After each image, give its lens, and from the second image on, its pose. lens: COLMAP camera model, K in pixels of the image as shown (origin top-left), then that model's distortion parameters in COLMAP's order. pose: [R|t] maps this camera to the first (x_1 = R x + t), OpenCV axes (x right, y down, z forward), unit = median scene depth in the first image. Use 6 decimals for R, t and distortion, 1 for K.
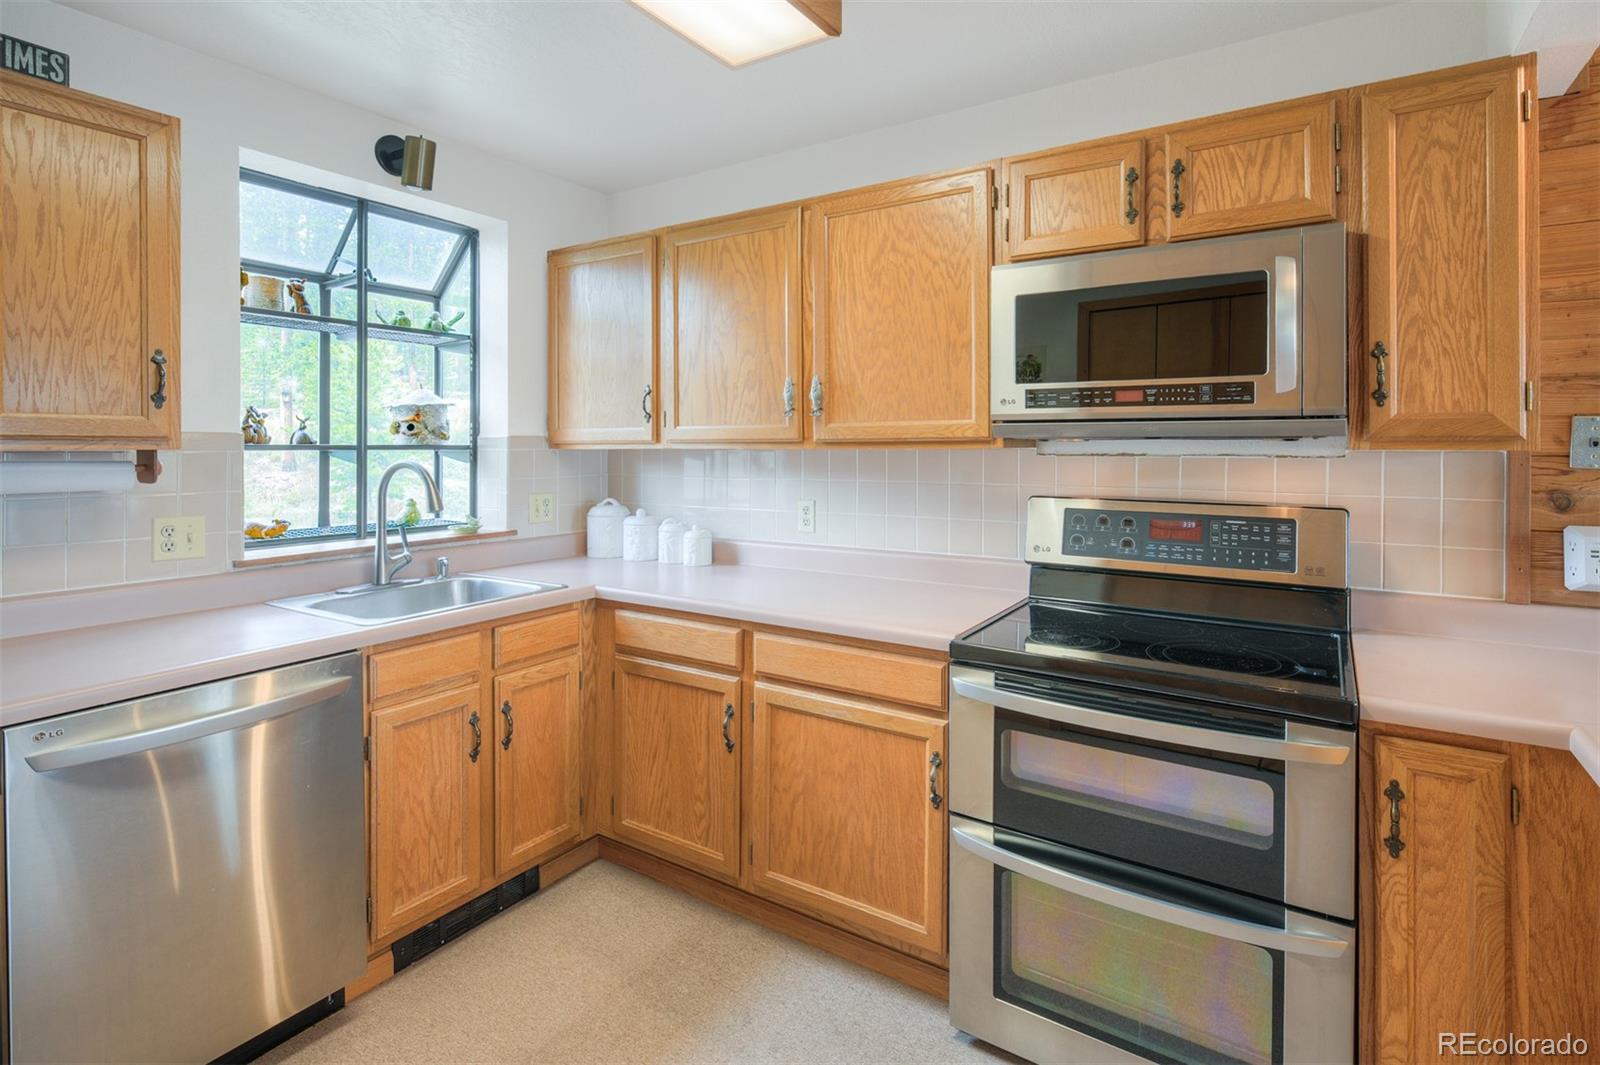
lens RADIAL K [[798.3, 0, 813.5], [0, 798.3, 447.7], [0, 0, 1]] dist [0.000808, -0.000996]
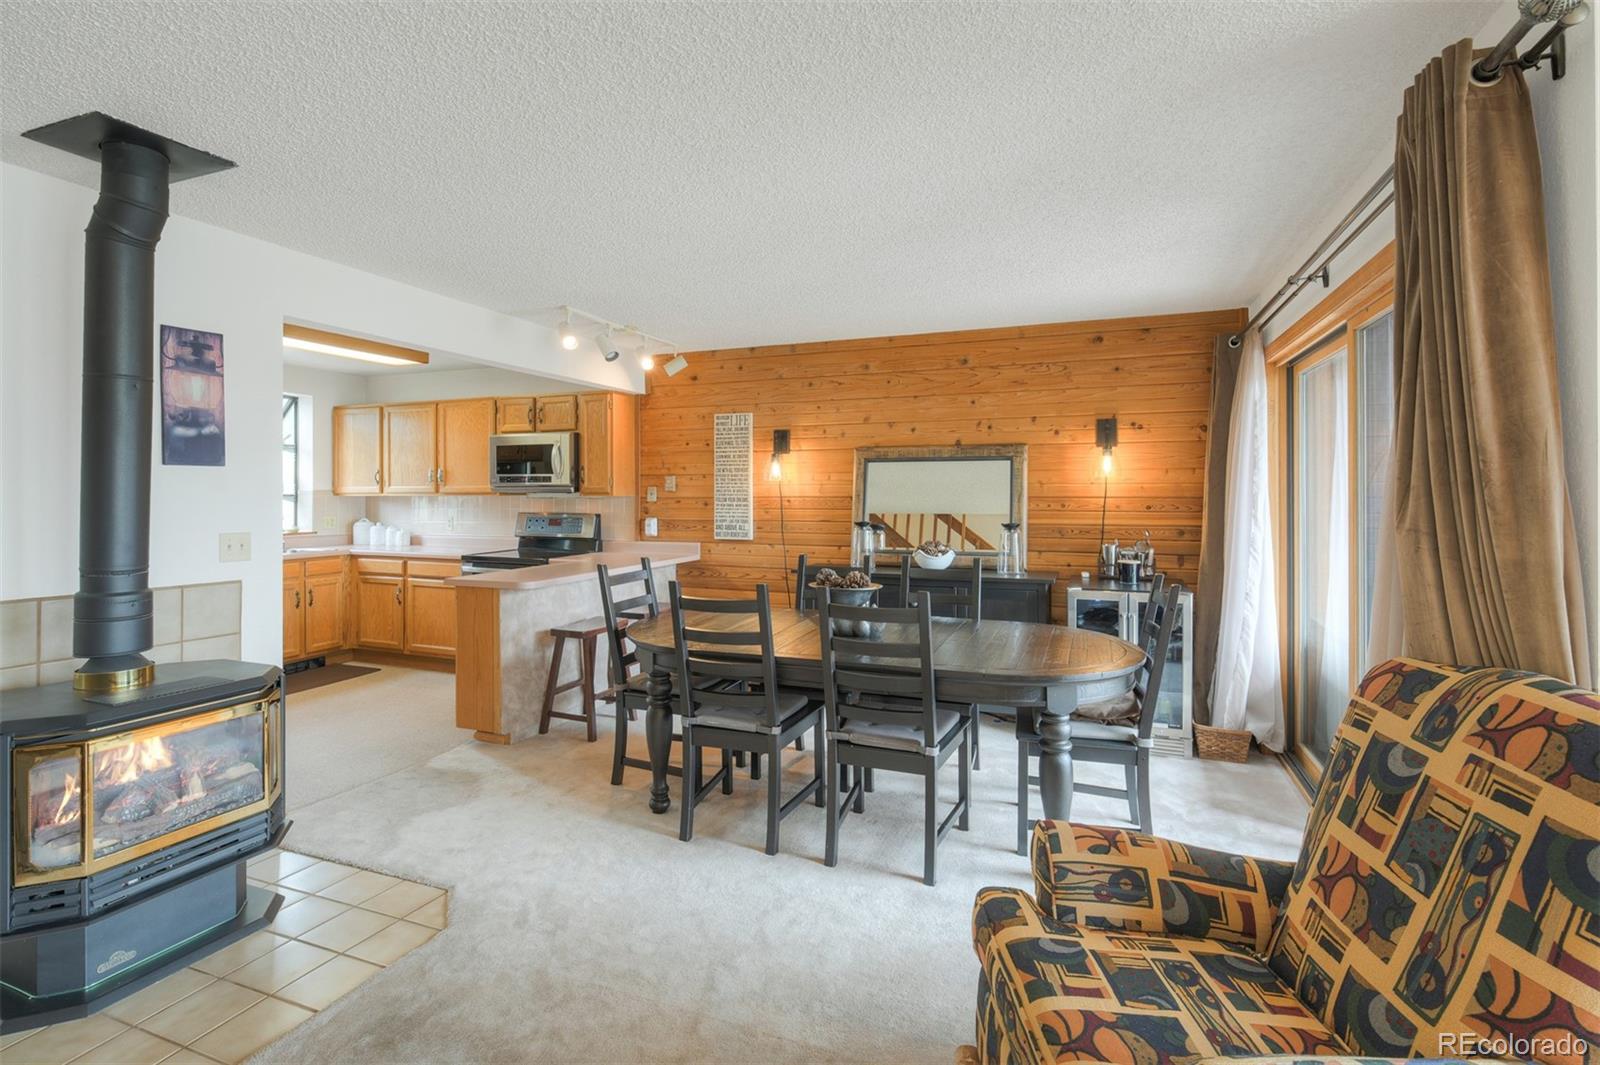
lens RADIAL K [[776.4, 0, 820.2], [0, 776.4, 489.9], [0, 0, 1]] dist [0.002797, 0.001653]
pose [[0.980162, -0.001180, 0.198195, 0.807777], [0.001469, 0.999998, -0.001310, -0.014599], [-0.198193, 0.001575, 0.980162, -1.977946]]
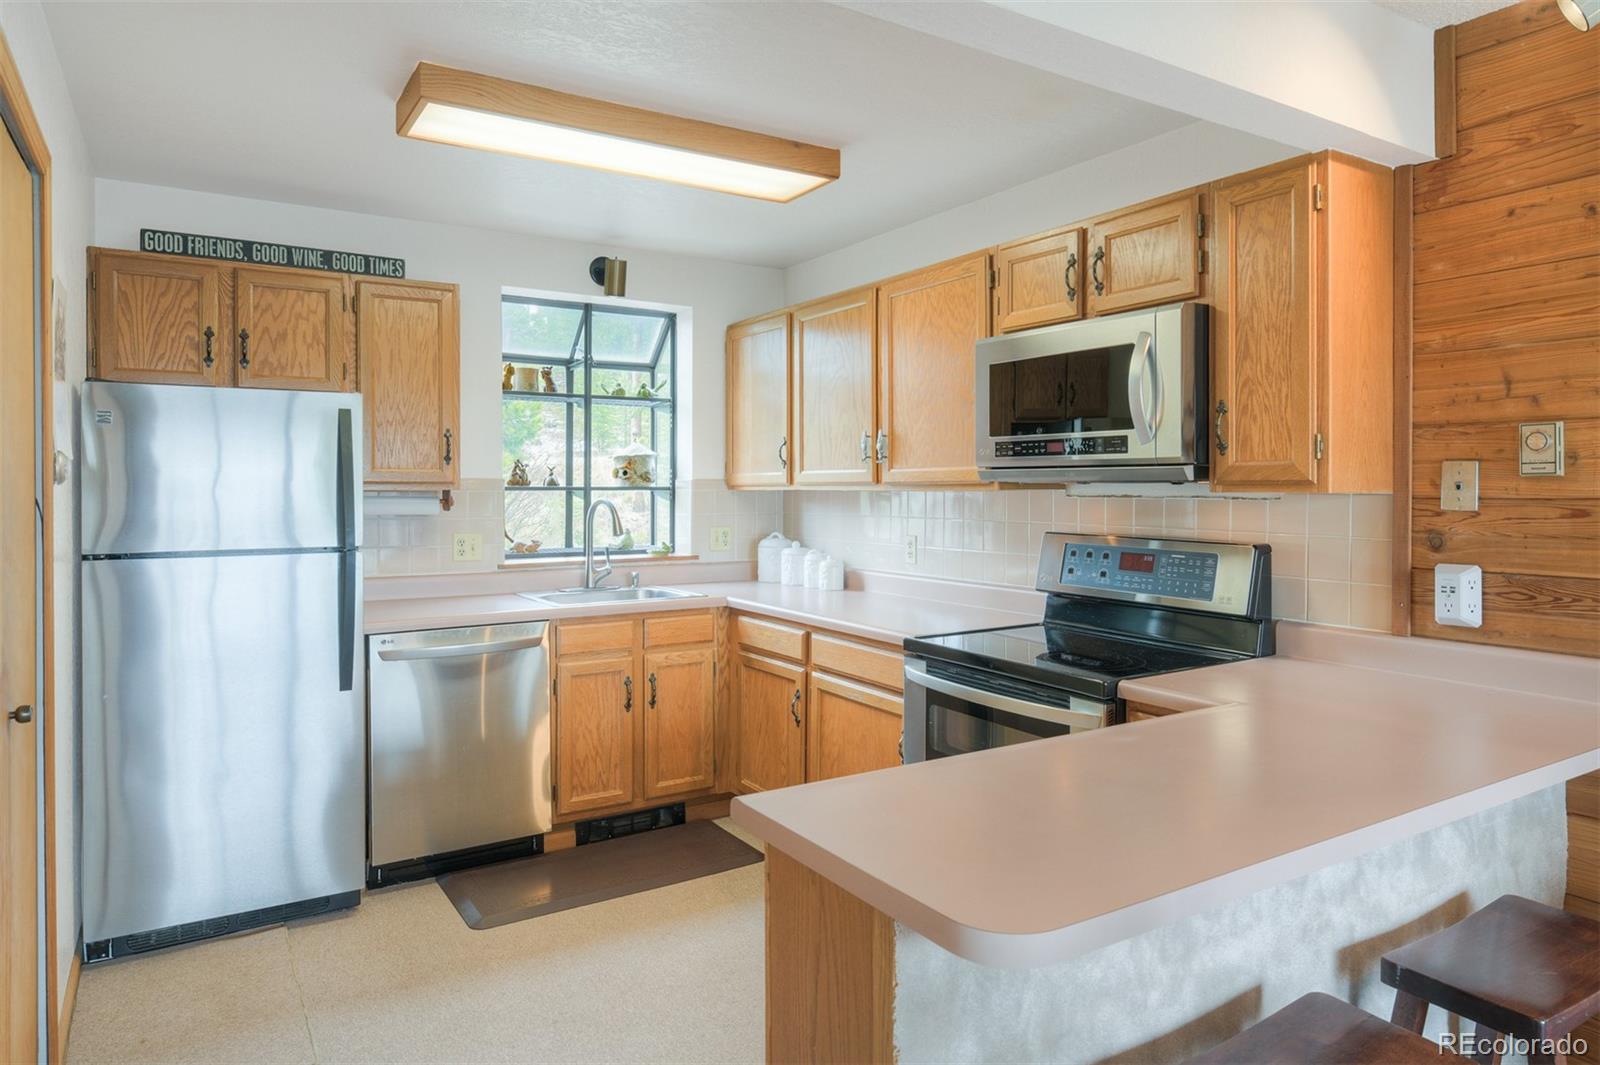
lens RADIAL K [[1003.6, 0, 803.3], [0, 1003.6, 493.2], [0, 0, 1]] dist [0.008395, -0.001498]
pose [[0.904441, 0.003466, -0.426585, 0.597403], [-0.001666, 0.999988, 0.004594, -0.001198], [0.426596, -0.003444, 0.904436, -0.461064]]
